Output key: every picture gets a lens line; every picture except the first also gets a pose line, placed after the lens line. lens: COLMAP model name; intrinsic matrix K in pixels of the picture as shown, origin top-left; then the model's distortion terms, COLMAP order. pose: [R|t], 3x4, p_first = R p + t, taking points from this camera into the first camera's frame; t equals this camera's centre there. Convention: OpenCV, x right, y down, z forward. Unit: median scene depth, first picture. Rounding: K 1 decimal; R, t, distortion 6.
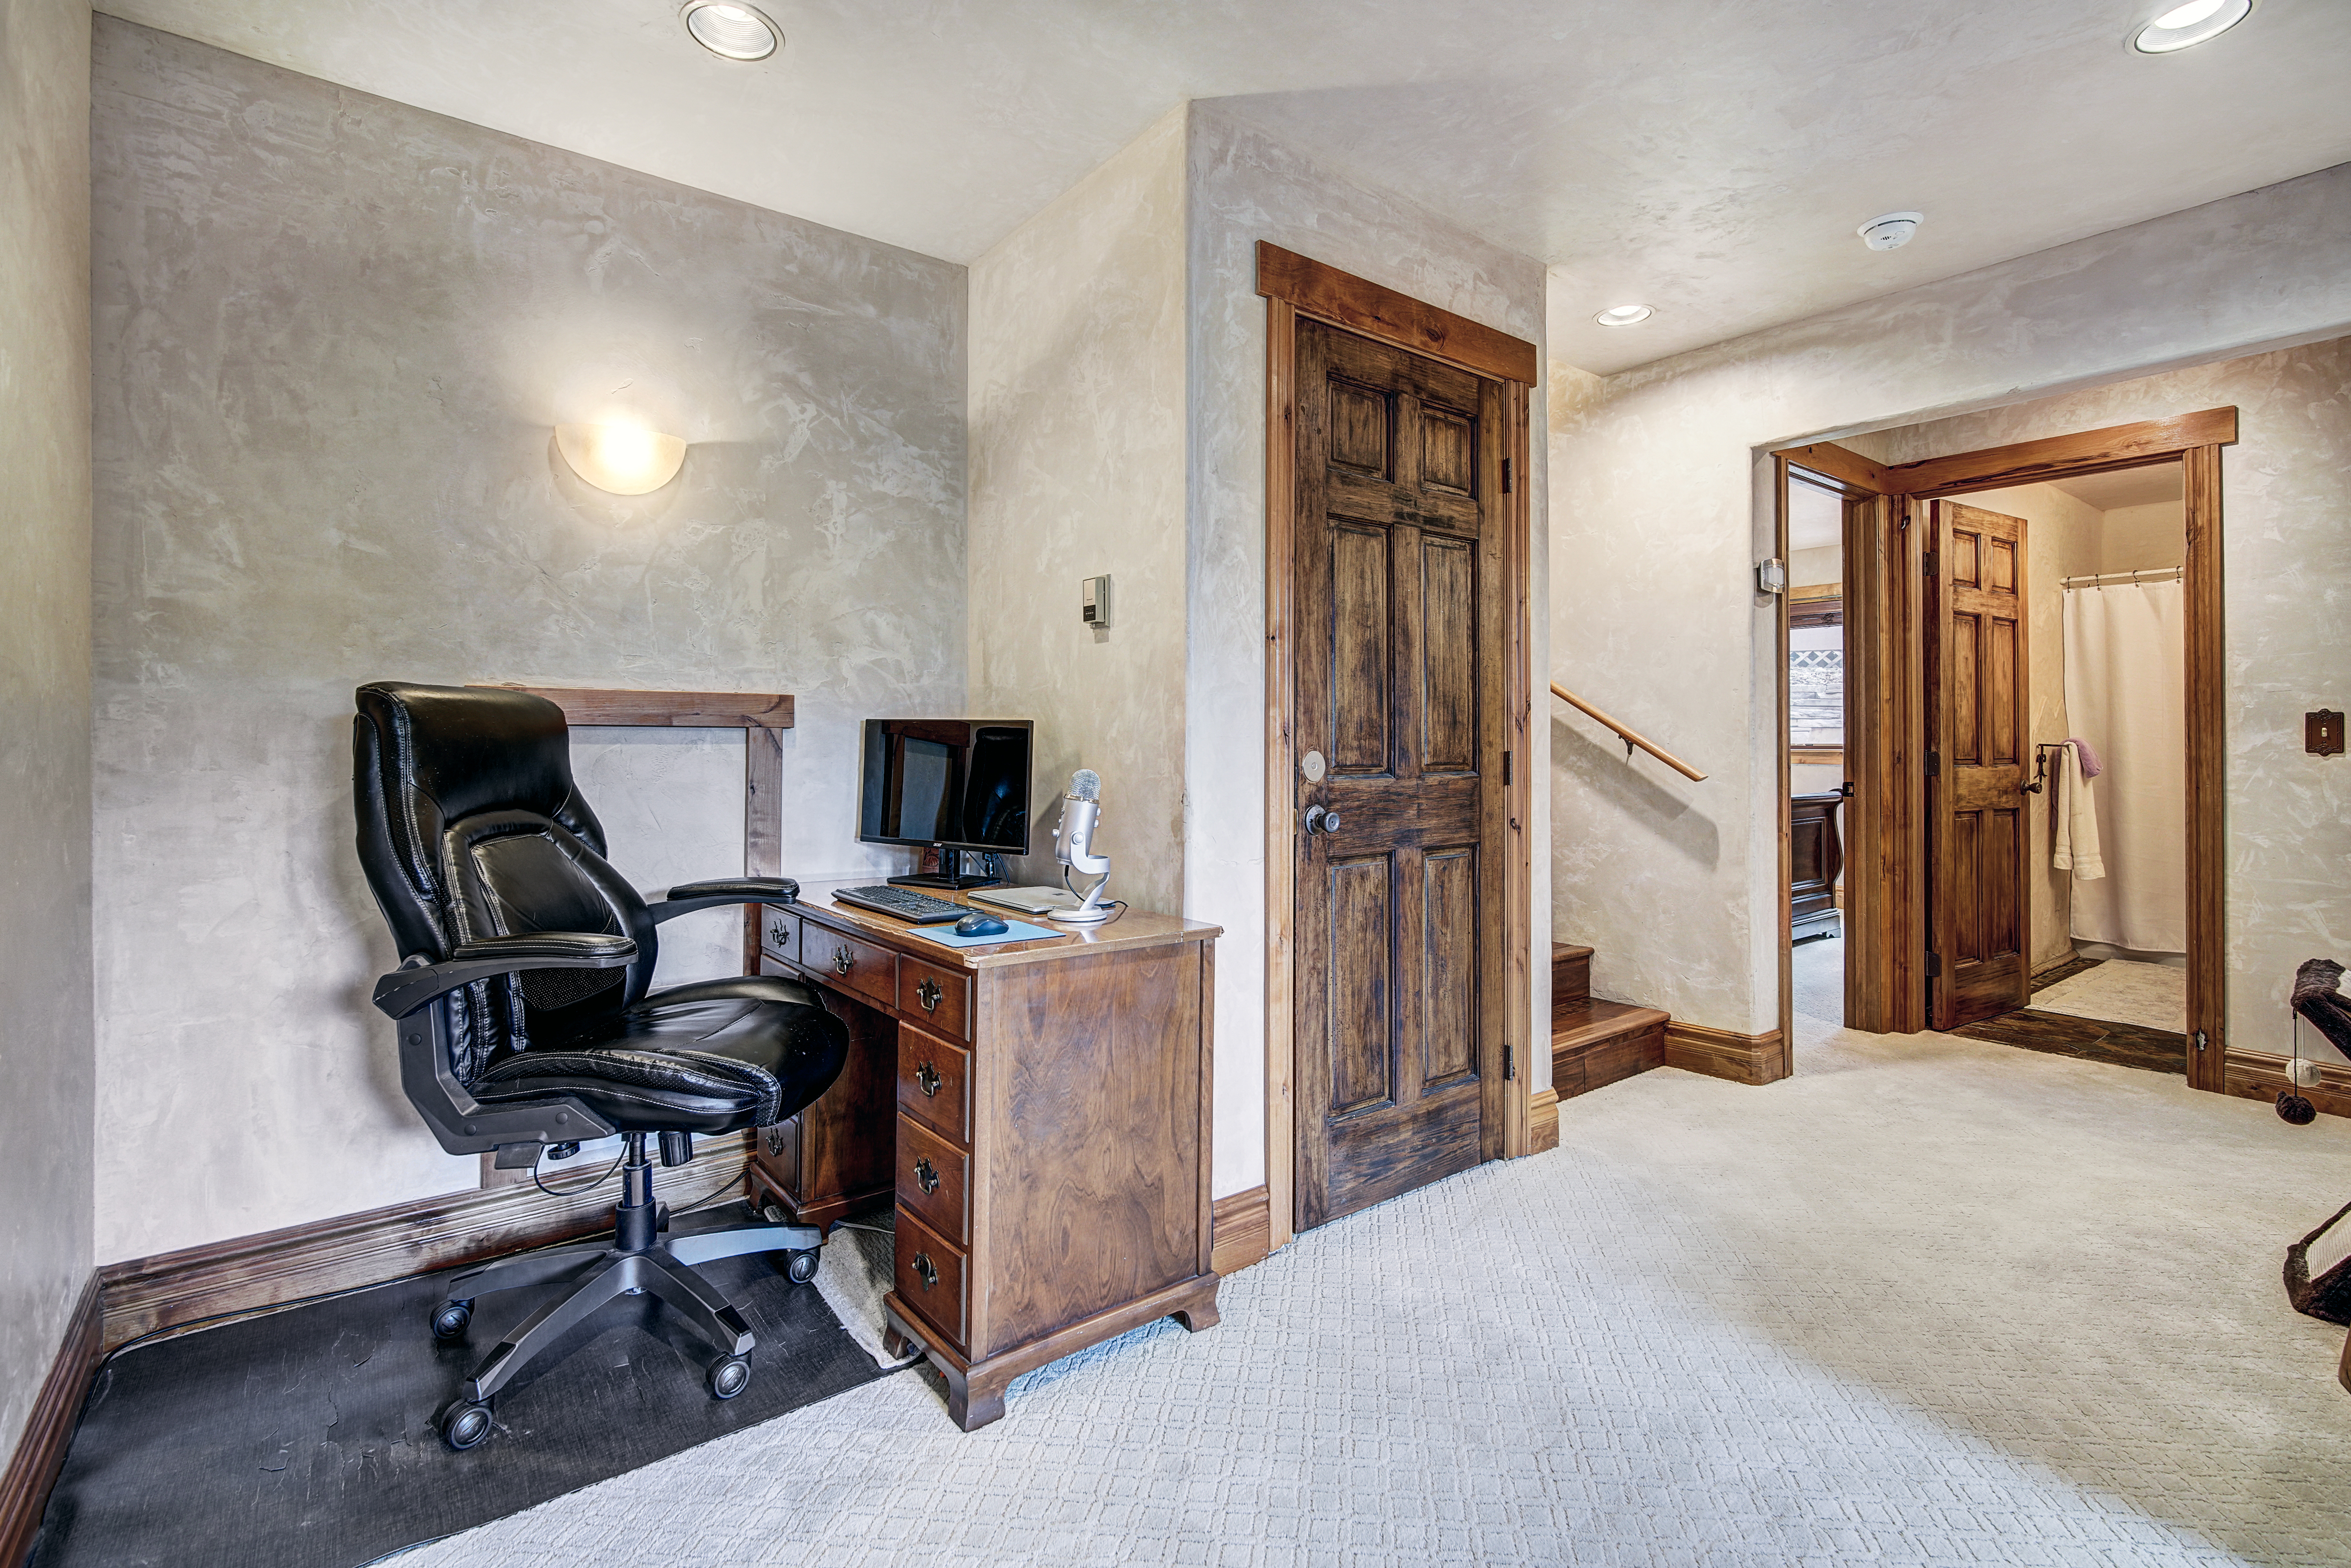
lens RADIAL K [[1061.8, 0, 1167.5], [0, 1061.8, 726.4], [0, 0, 1]] dist [-0.012463, 0.006286]
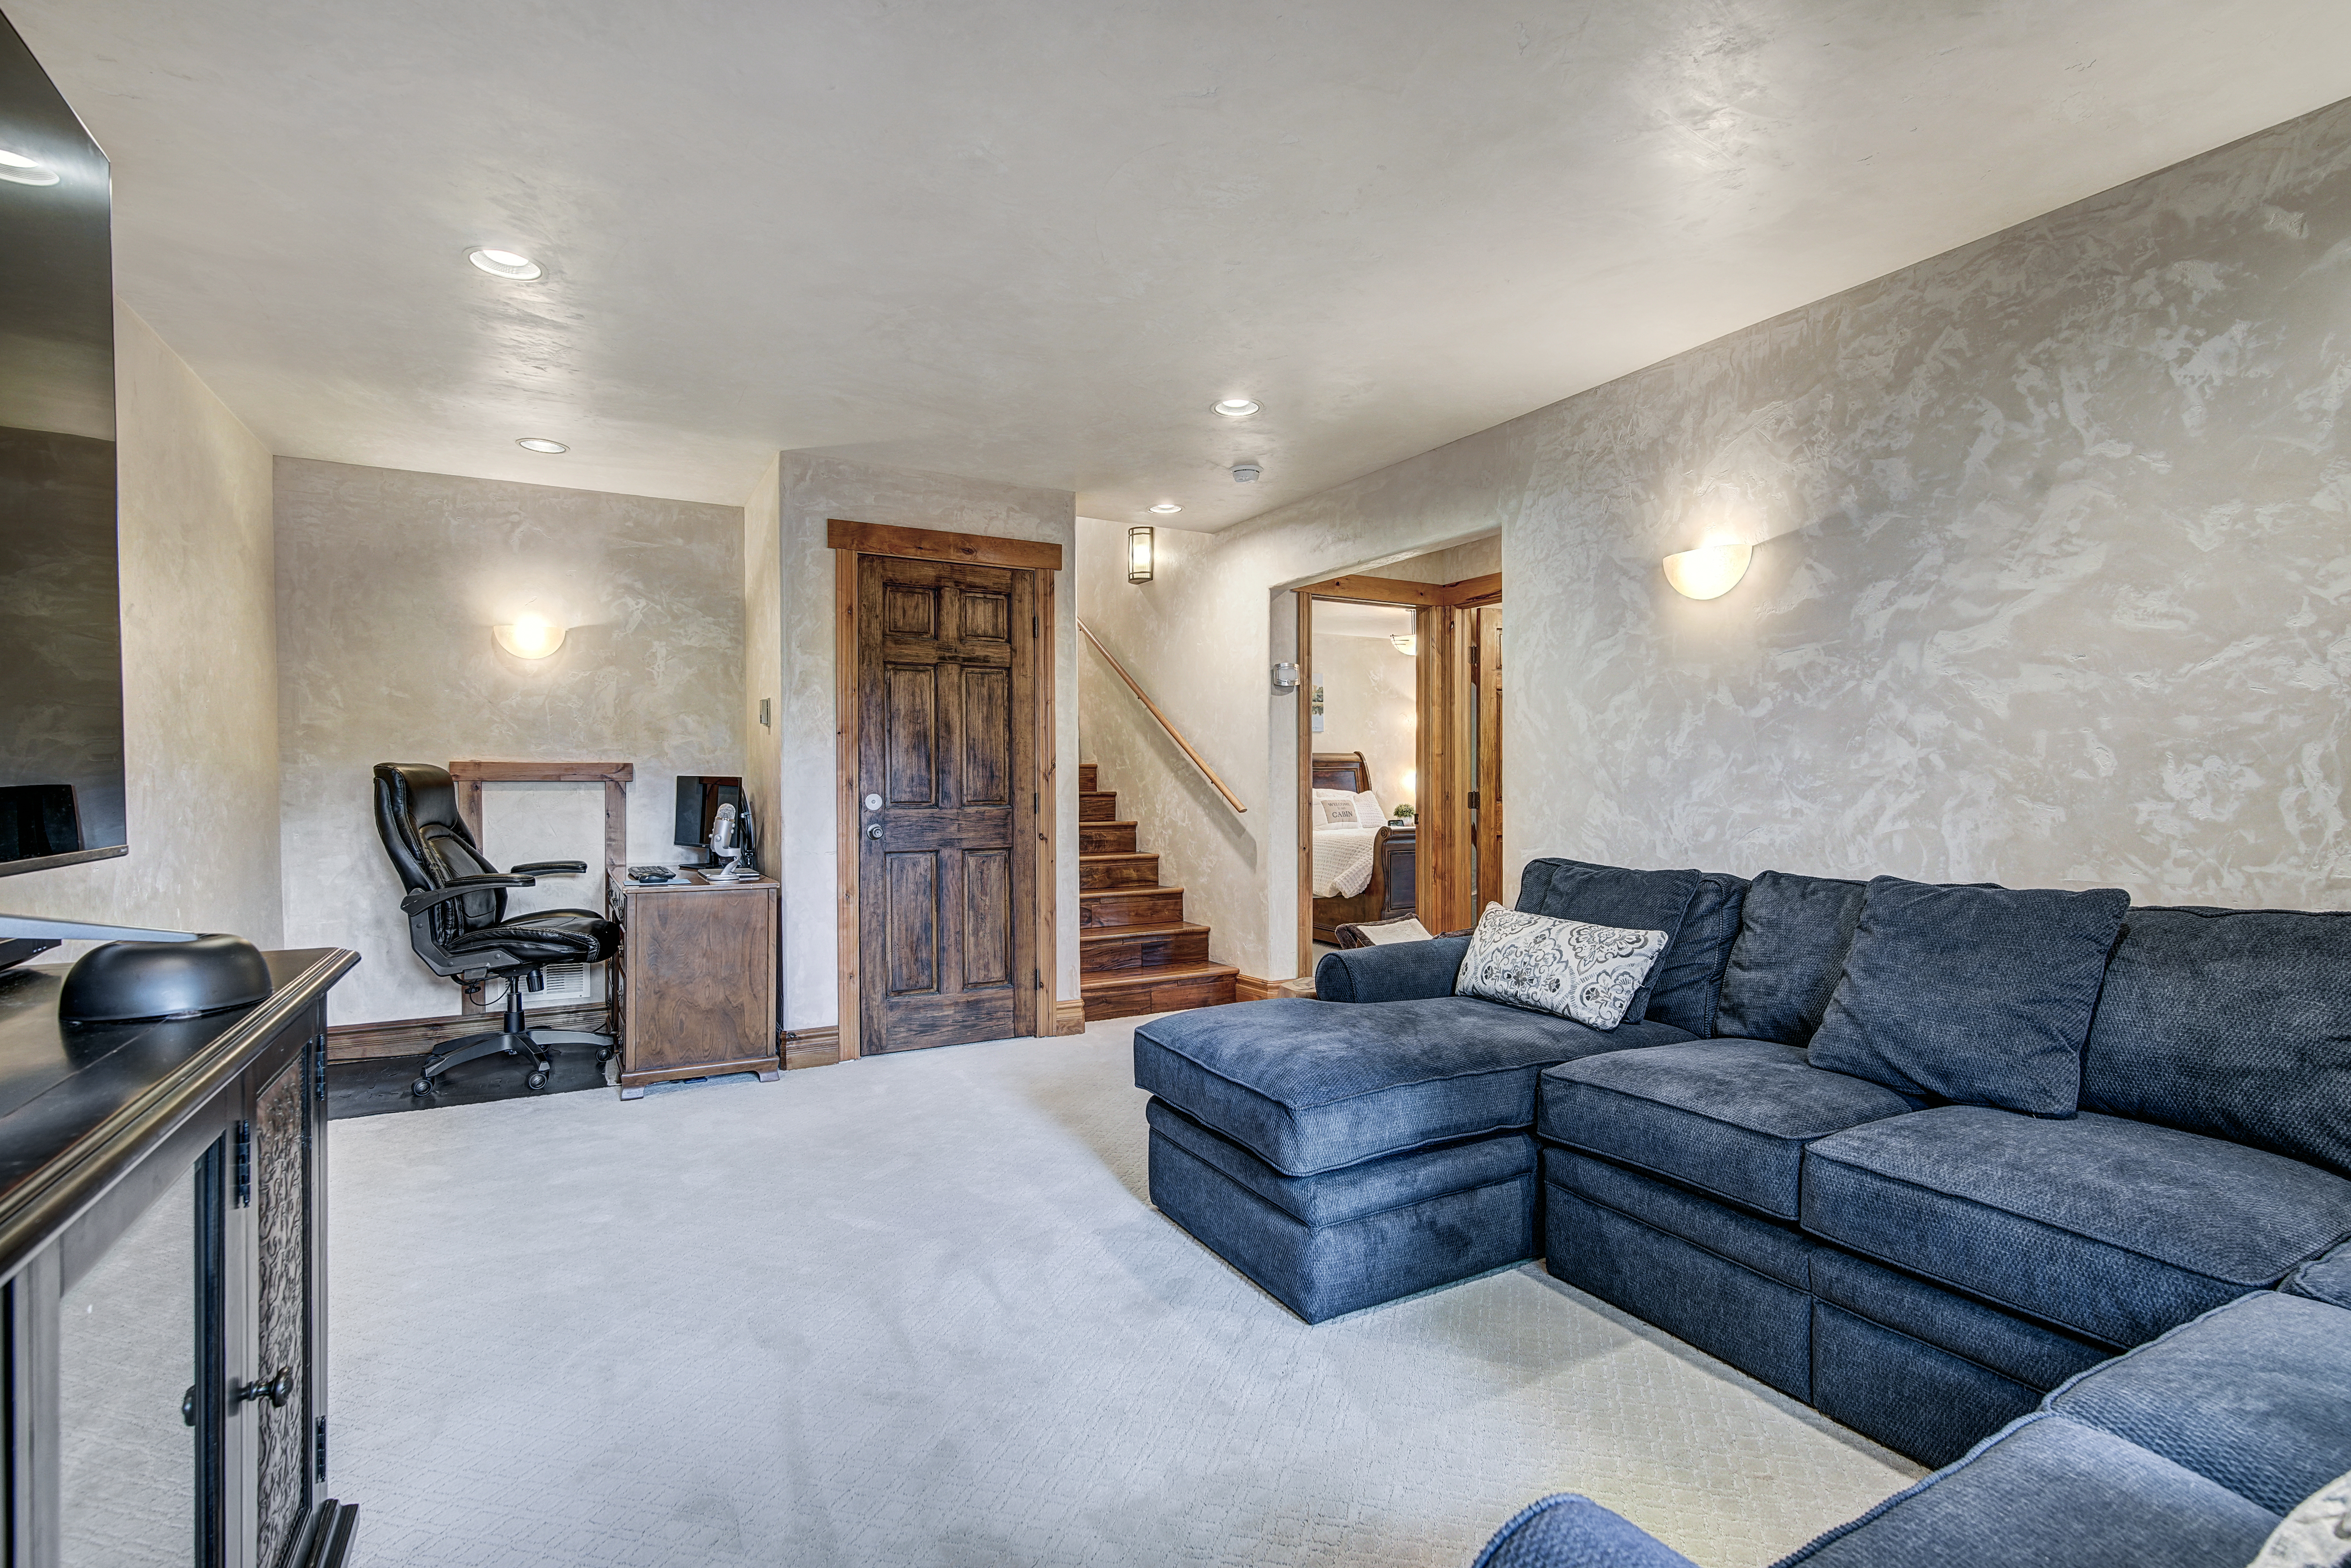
lens RADIAL K [[1061.8, 0, 1174.0], [0, 1061.8, 786.4], [0, 0, 1]] dist [-0.012463, 0.006286]
pose [[0.989938, -0.003055, -0.141468, 0.874299], [0.005945, 0.999782, 0.020010, -0.022006], [0.141376, -0.020650, 0.989741, -0.702109]]
